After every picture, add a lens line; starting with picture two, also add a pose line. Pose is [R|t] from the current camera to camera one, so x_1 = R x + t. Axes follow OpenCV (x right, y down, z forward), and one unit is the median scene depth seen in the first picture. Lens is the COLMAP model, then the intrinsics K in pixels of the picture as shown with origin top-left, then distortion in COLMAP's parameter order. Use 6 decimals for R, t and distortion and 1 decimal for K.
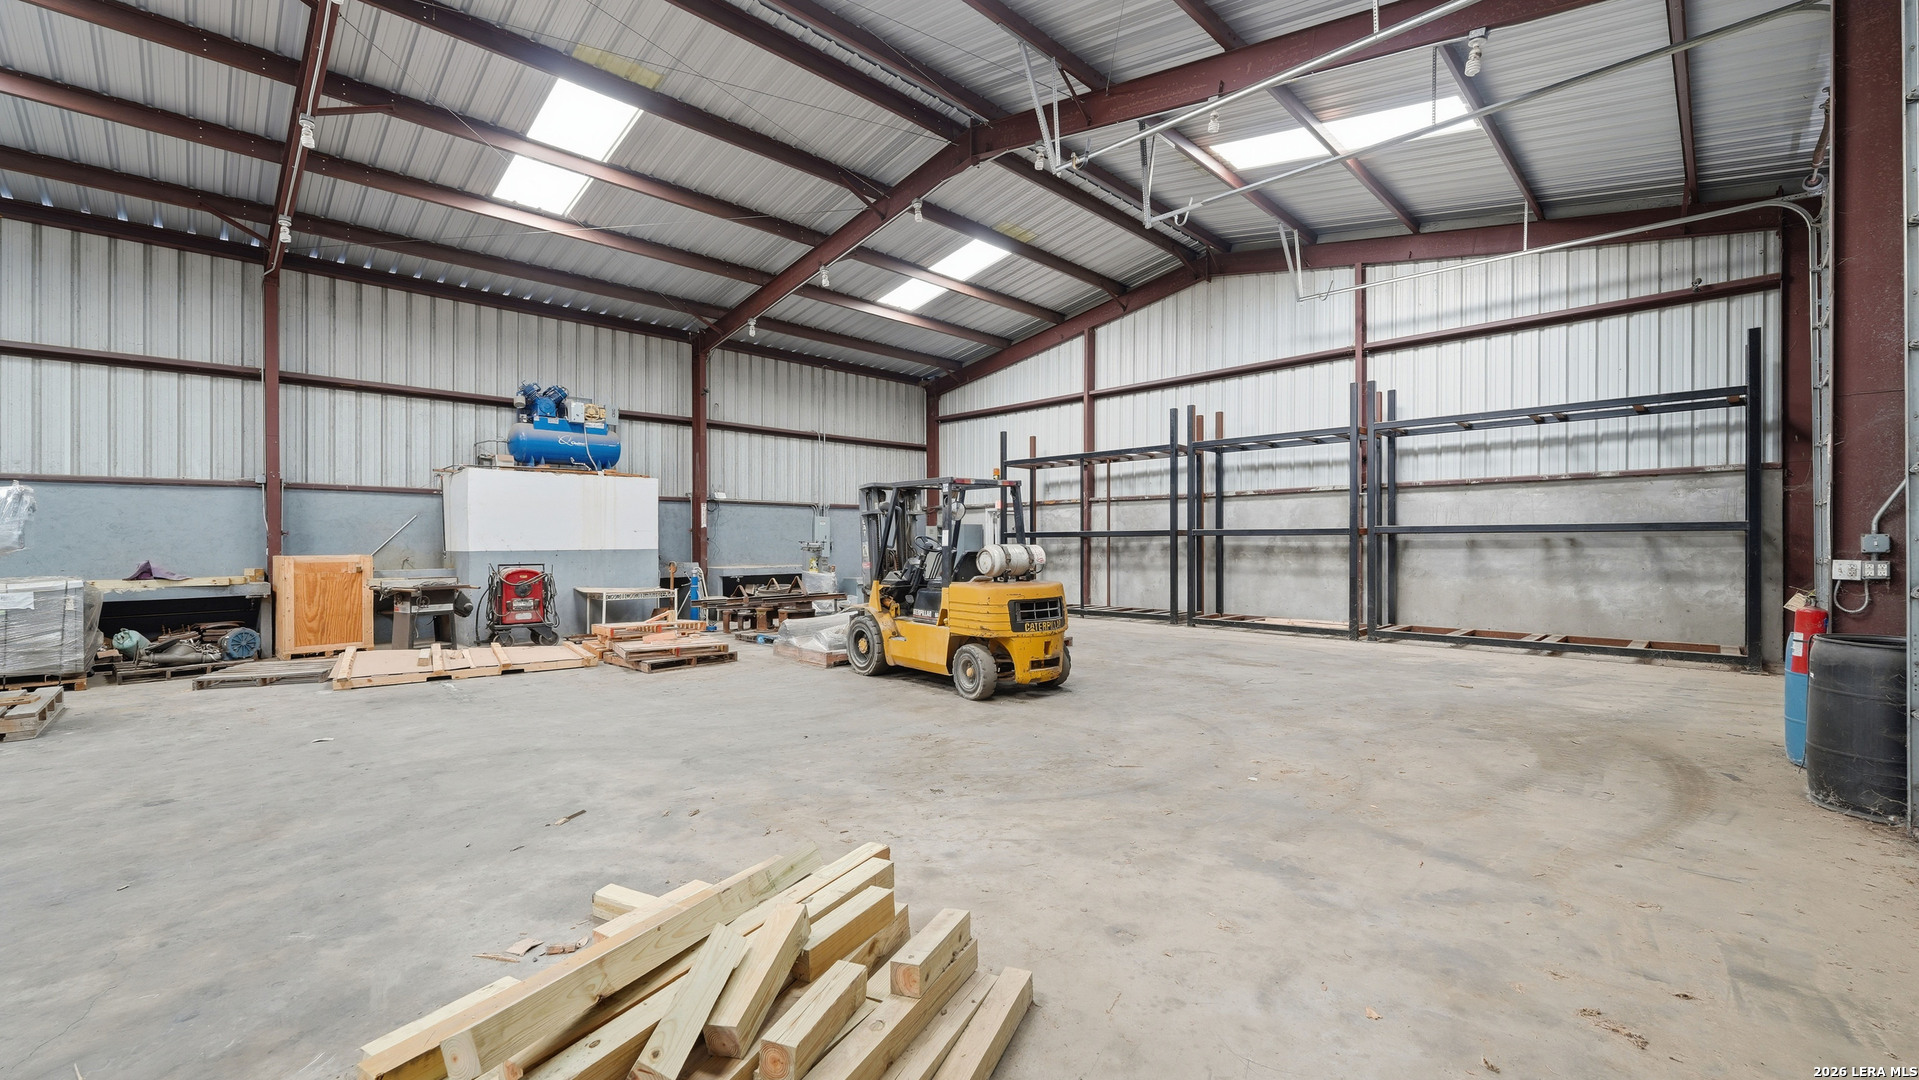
lens RADIAL K [[775.7, 0, 953.8], [0, 775.7, 544.9], [0, 0, 1]] dist [-0.002222, 0.000105]
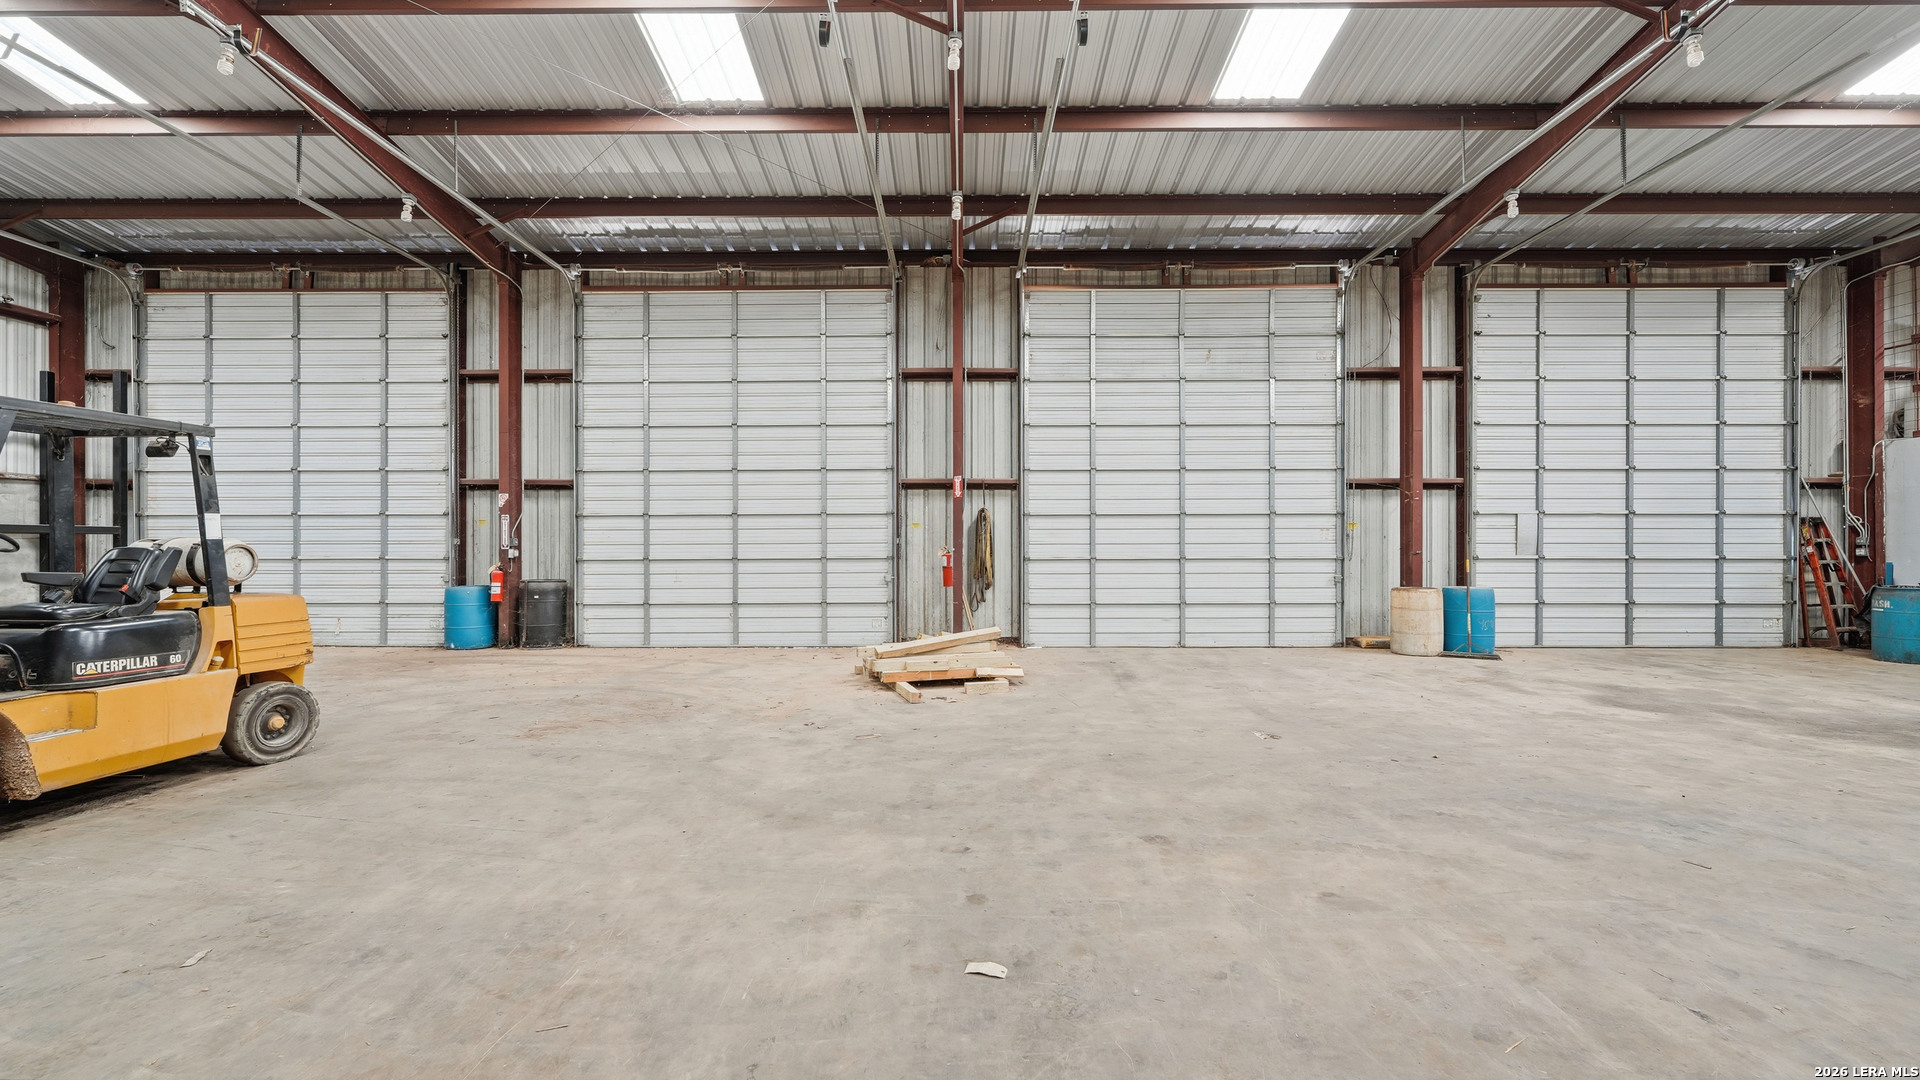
lens RADIAL K [[776.1, 0, 954.3], [0, 776.1, 544.9], [0, 0, 1]] dist [-0.002222, 0.000105]
pose [[-0.702466, 0.006029, 0.711692, -0.583043], [0.007958, 0.999968, -0.000617, 0.007345], [-0.711673, 0.005230, -0.702491, 0.687708]]
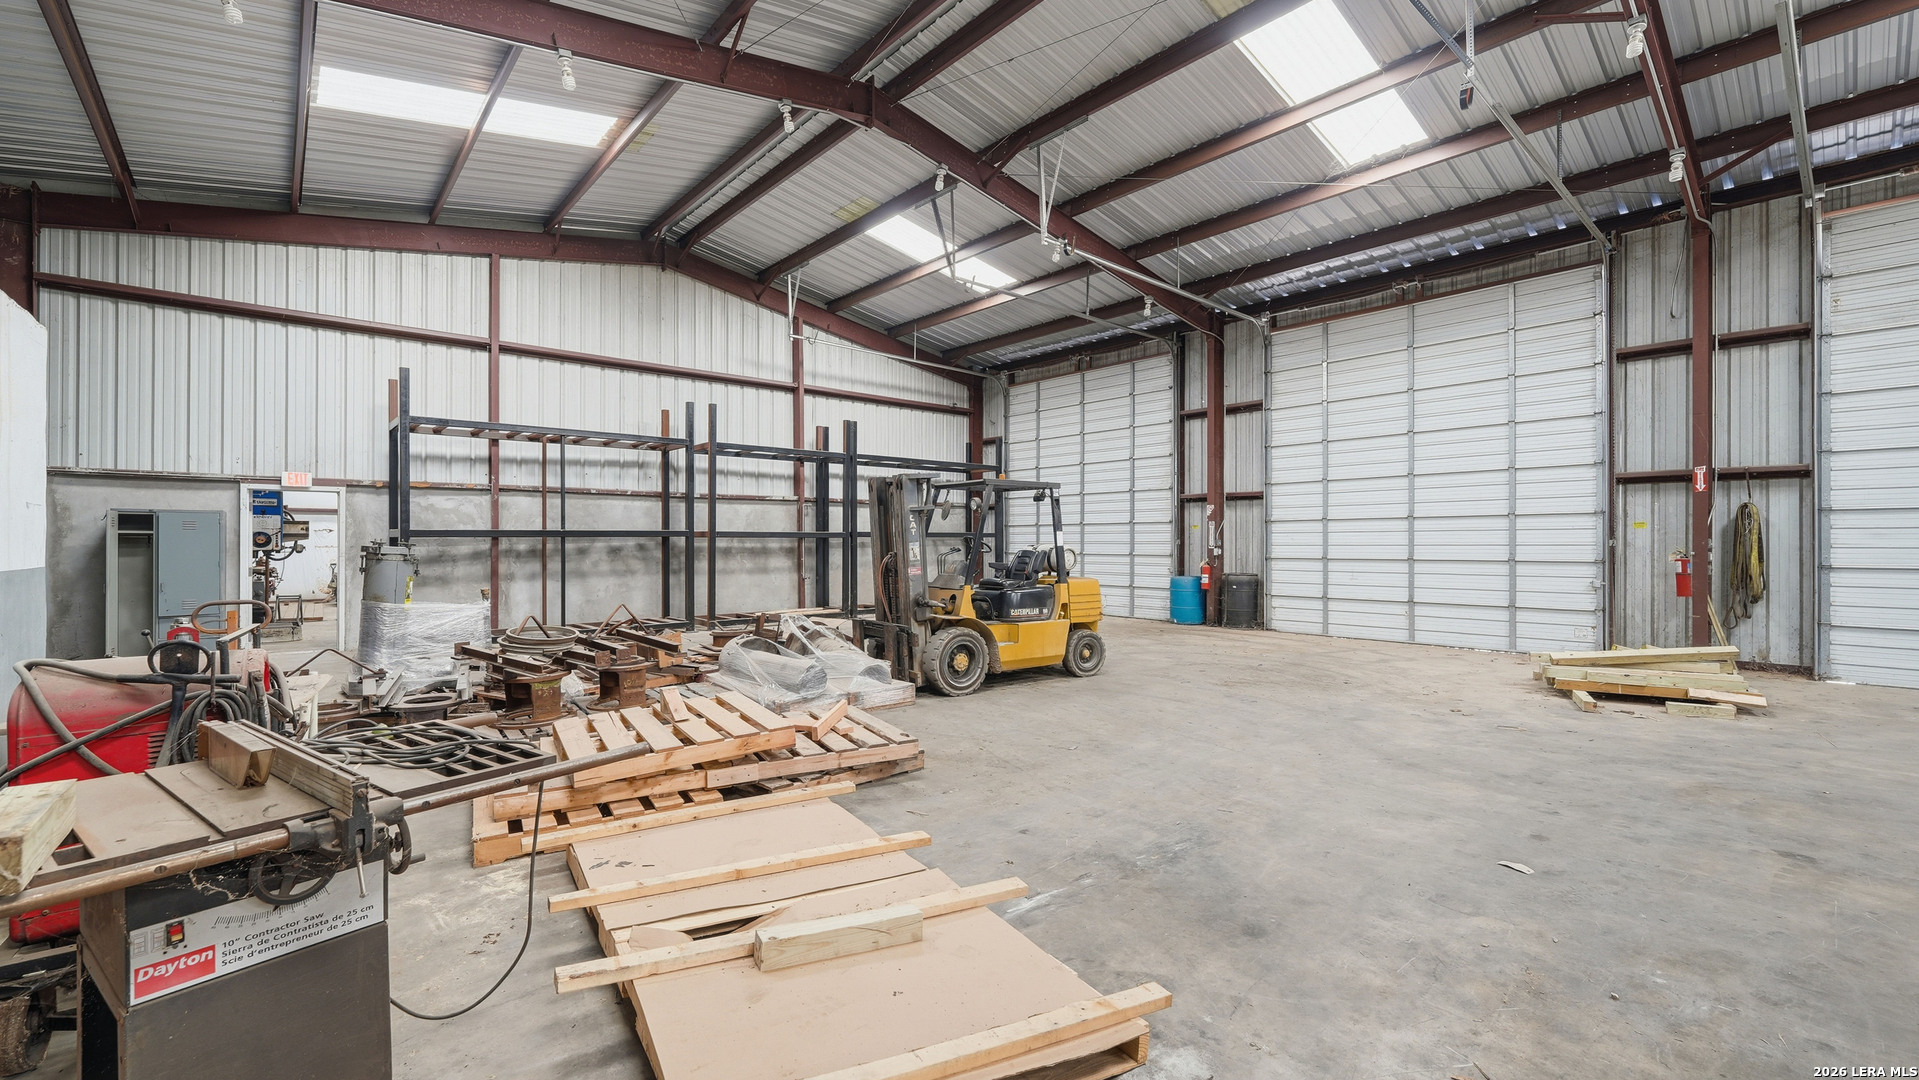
lens RADIAL K [[775.7, 0, 953.8], [0, 775.7, 544.9], [0, 0, 1]] dist [-0.002222, 0.000105]
pose [[0.071188, -0.001252, 0.997462, -0.756534], [0.005544, 0.999984, 0.000860, -0.001200], [-0.997448, 0.005469, 0.071194, 0.727244]]
